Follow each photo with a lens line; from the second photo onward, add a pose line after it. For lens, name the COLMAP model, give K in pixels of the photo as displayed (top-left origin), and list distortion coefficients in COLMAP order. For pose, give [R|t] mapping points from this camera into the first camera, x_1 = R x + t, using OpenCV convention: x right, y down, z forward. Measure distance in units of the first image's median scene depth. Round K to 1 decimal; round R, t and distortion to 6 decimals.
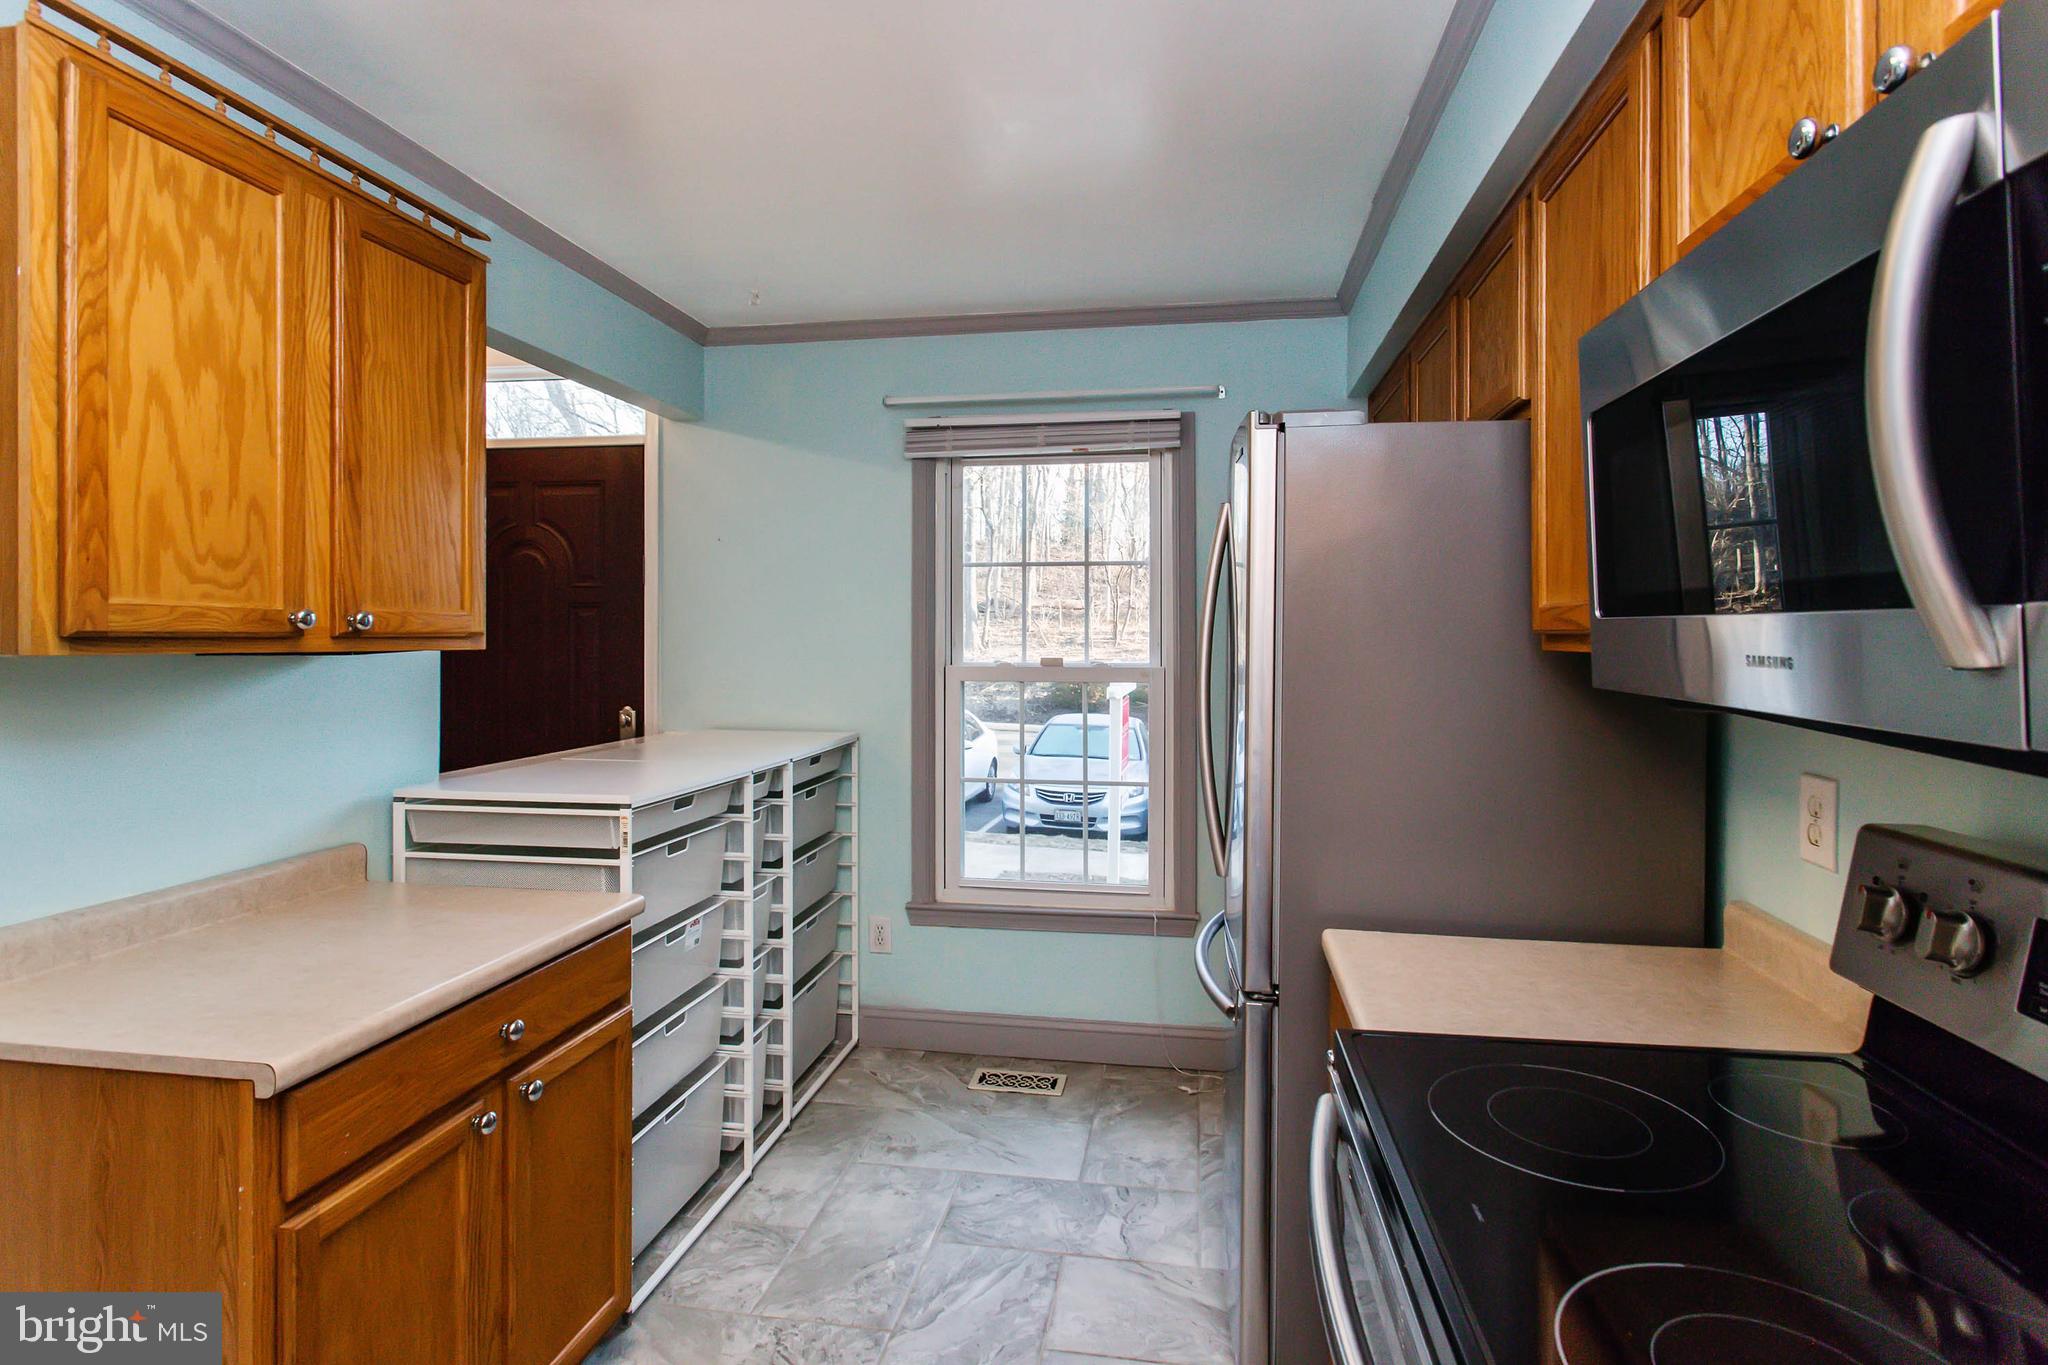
lens RADIAL K [[986.4, 0, 1027.6], [0, 986.4, 647.7], [0, 0, 1]] dist [0.000727, 0.000680]
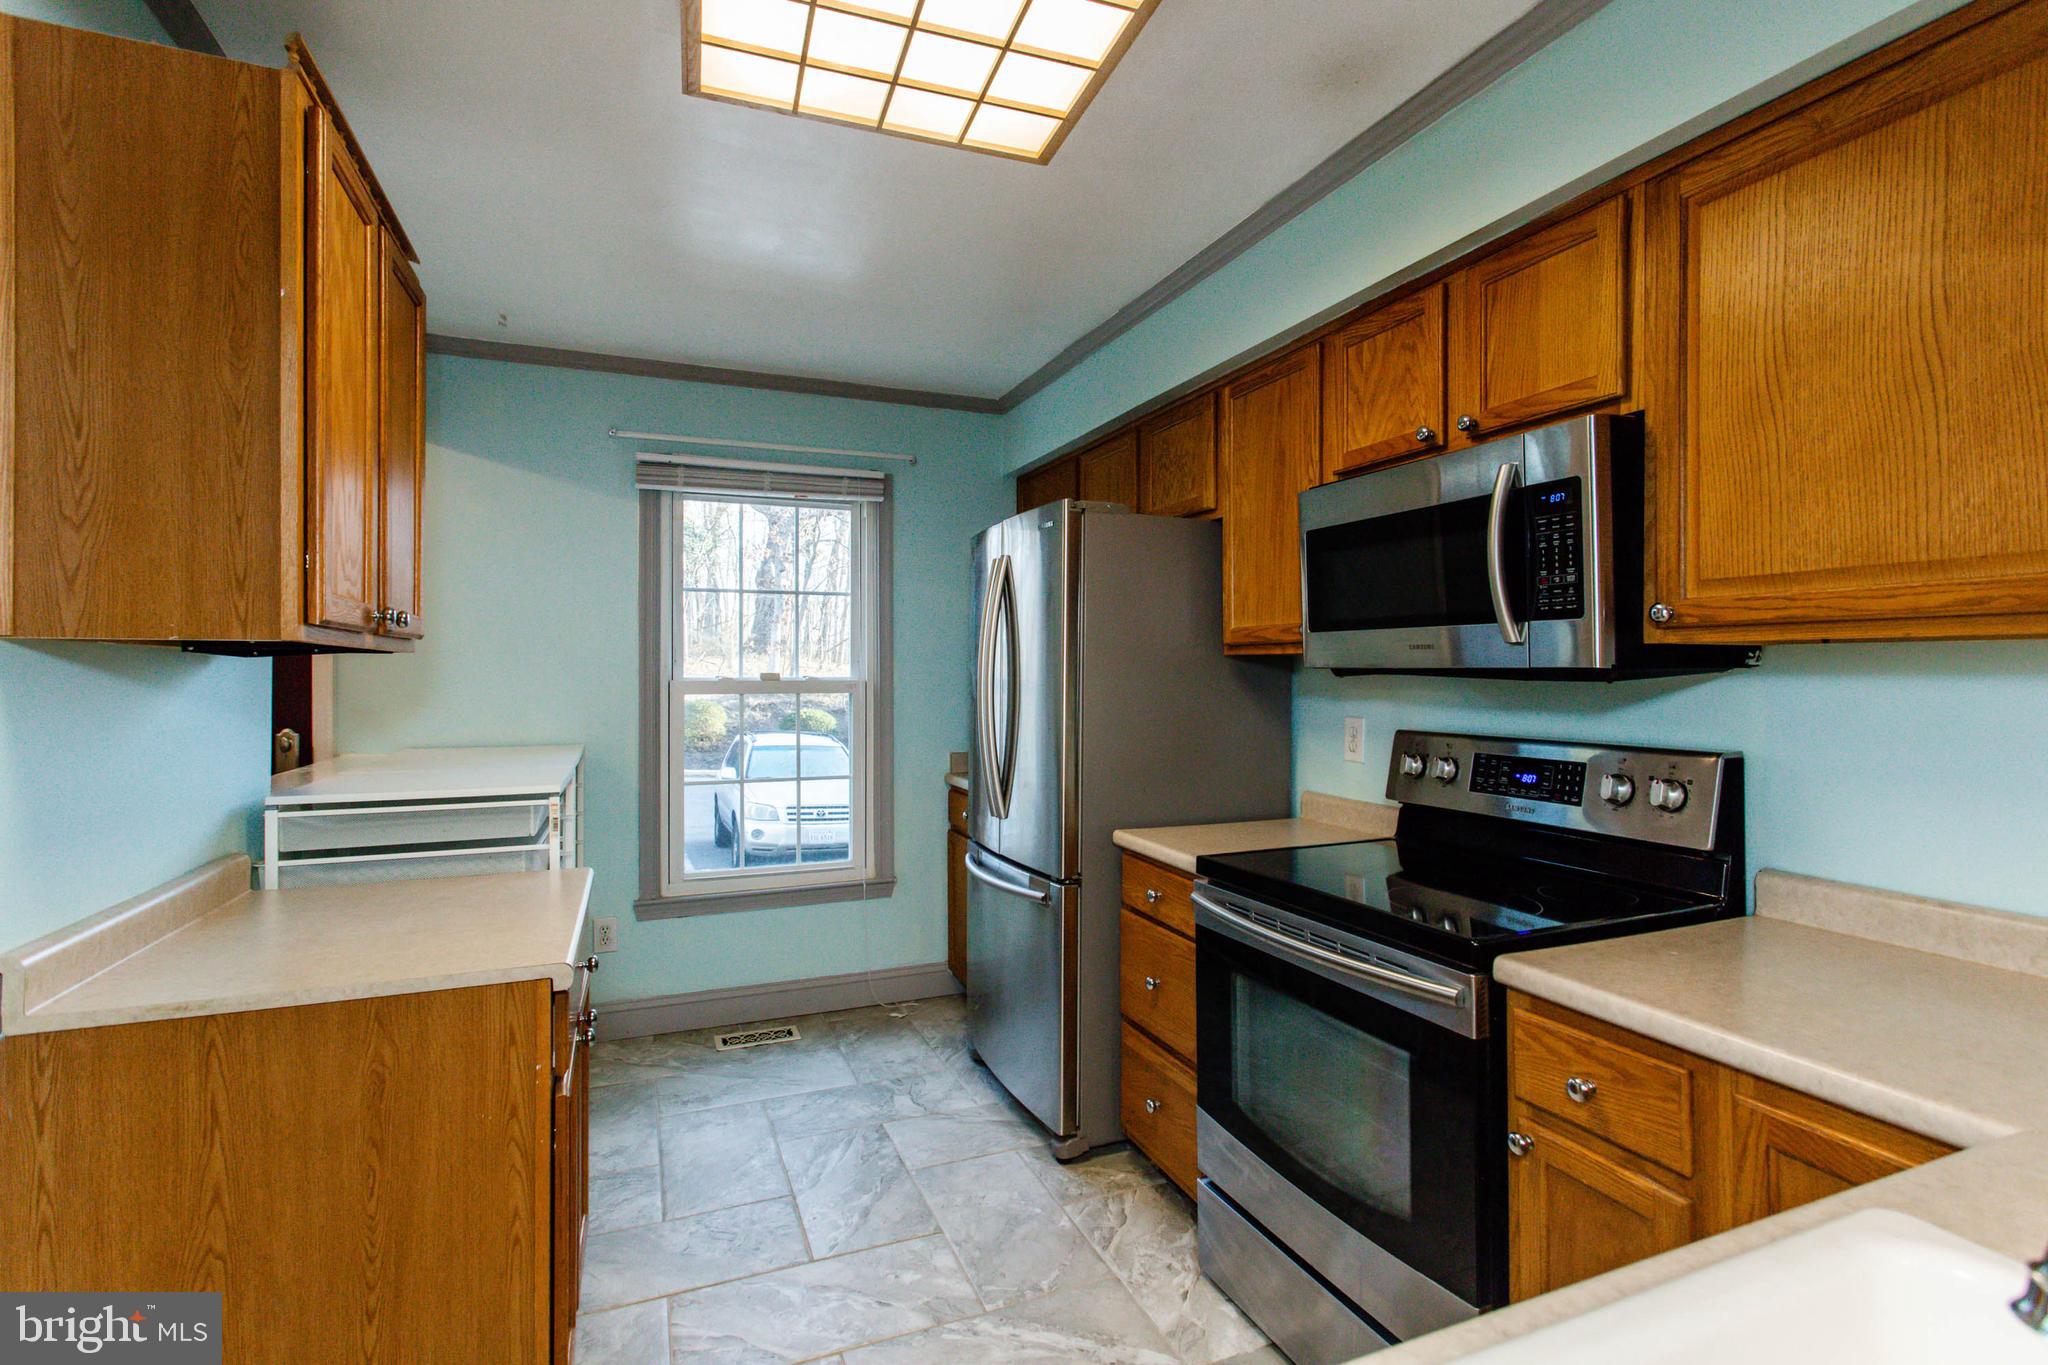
lens RADIAL K [[979.3, 0, 1028.6], [0, 979.3, 675.3], [0, 0, 1]] dist [0.000166, -0.000042]
pose [[0.852818, -0.005089, 0.522184, -0.341671], [0.007839, 0.999965, -0.003057, 0.020702], [-0.522150, 0.006701, 0.852827, -0.151158]]
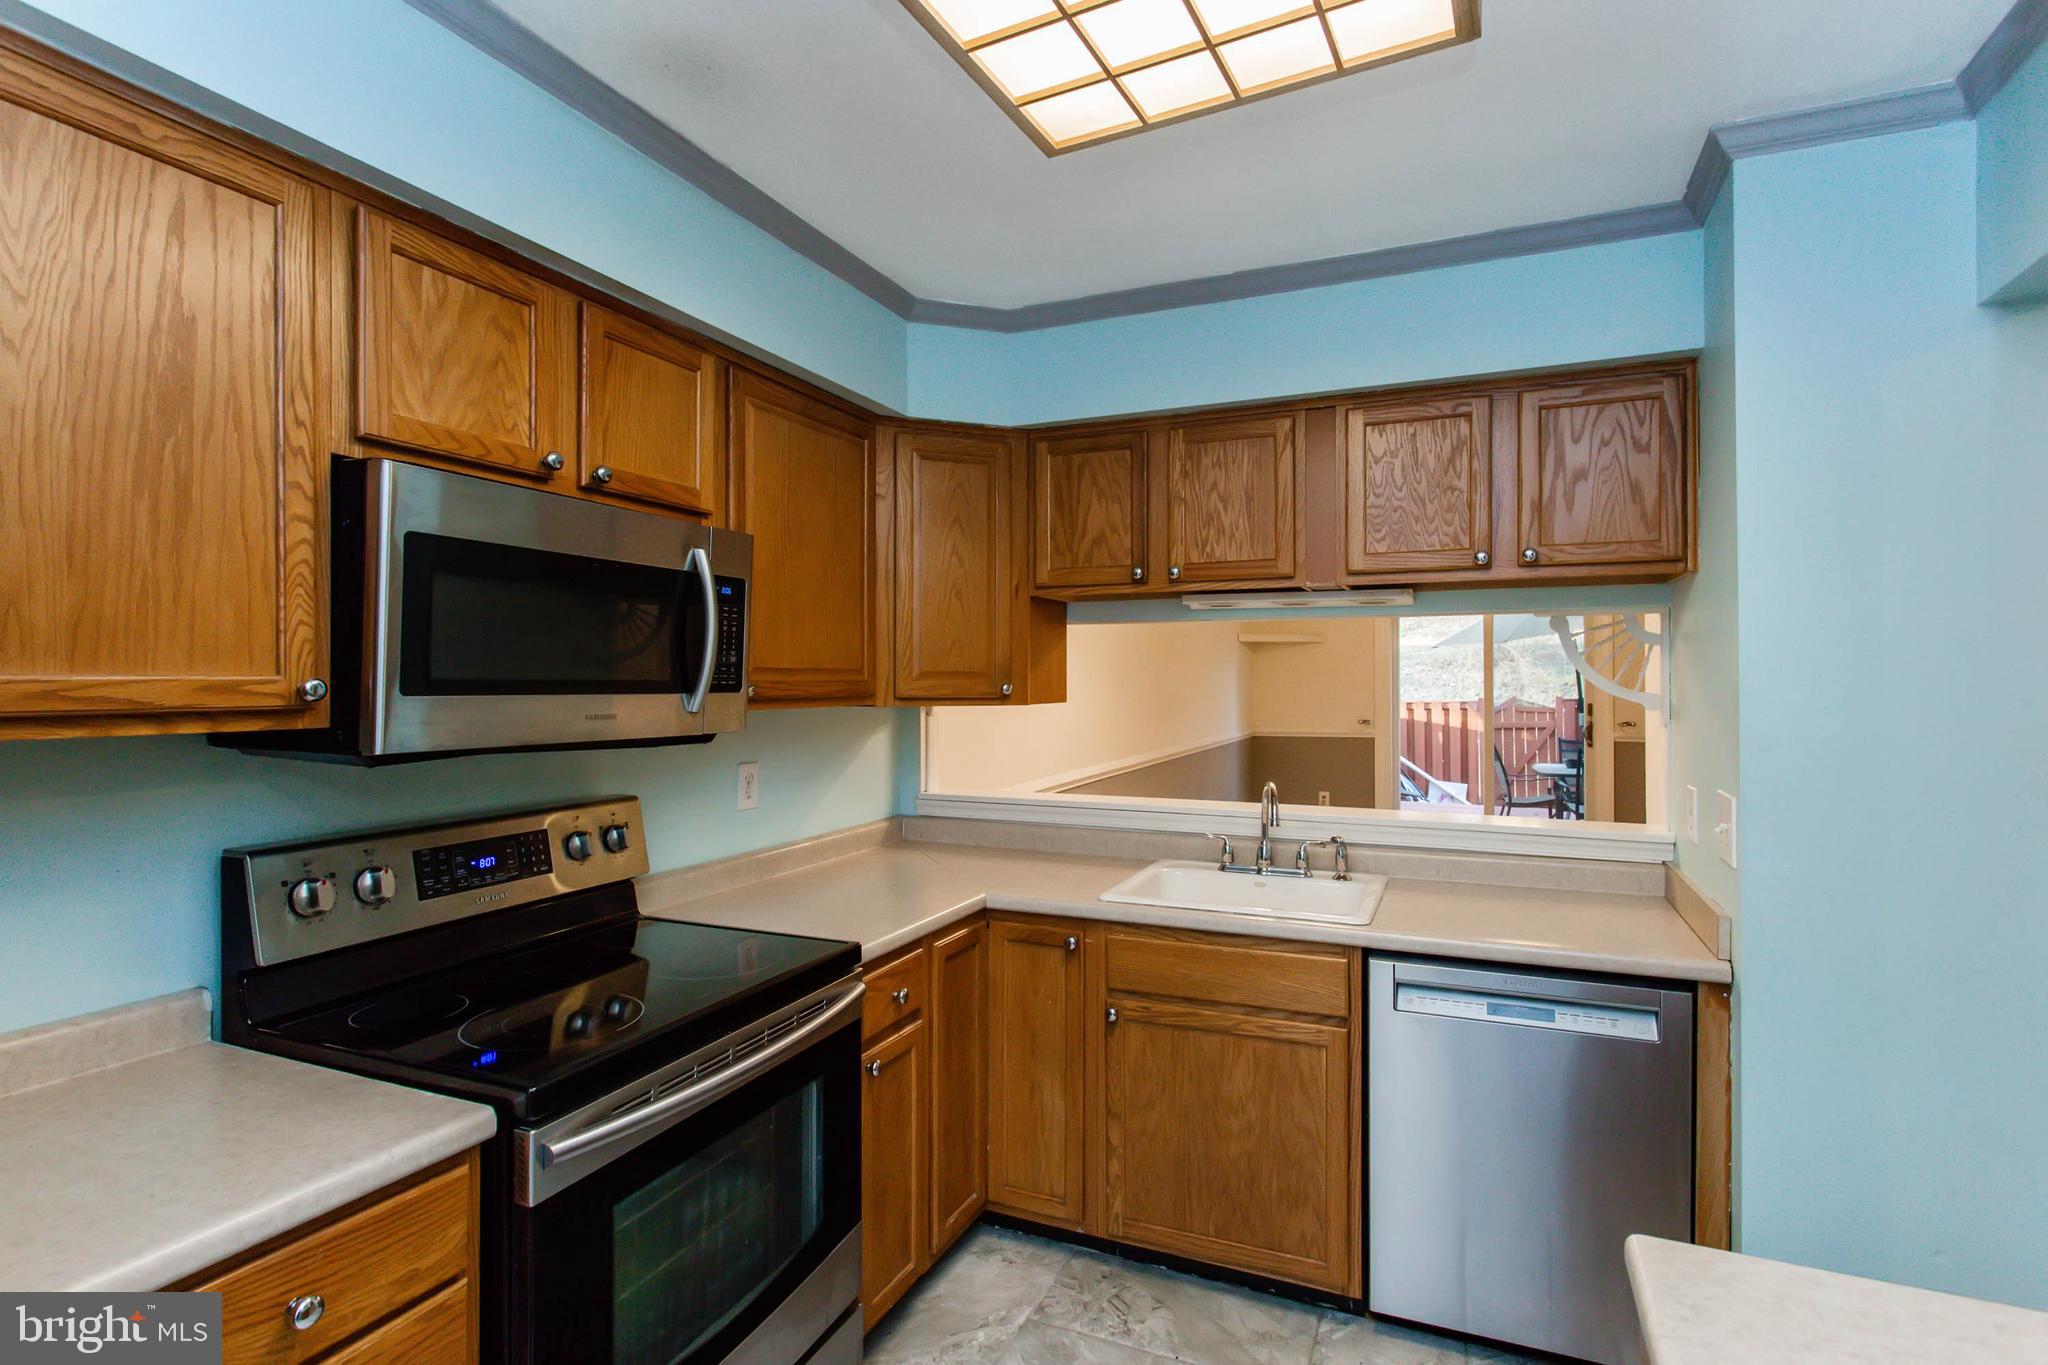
lens RADIAL K [[993.1, 0, 1024.0], [0, 993.1, 682.5], [0, 0, 1]] dist [0.002304, 0.000294]
pose [[-0.967546, -0.000831, 0.252694, -0.170000], [0.002146, 0.999932, 0.011504, -0.022425], [-0.252686, 0.011673, -0.967478, 0.726038]]
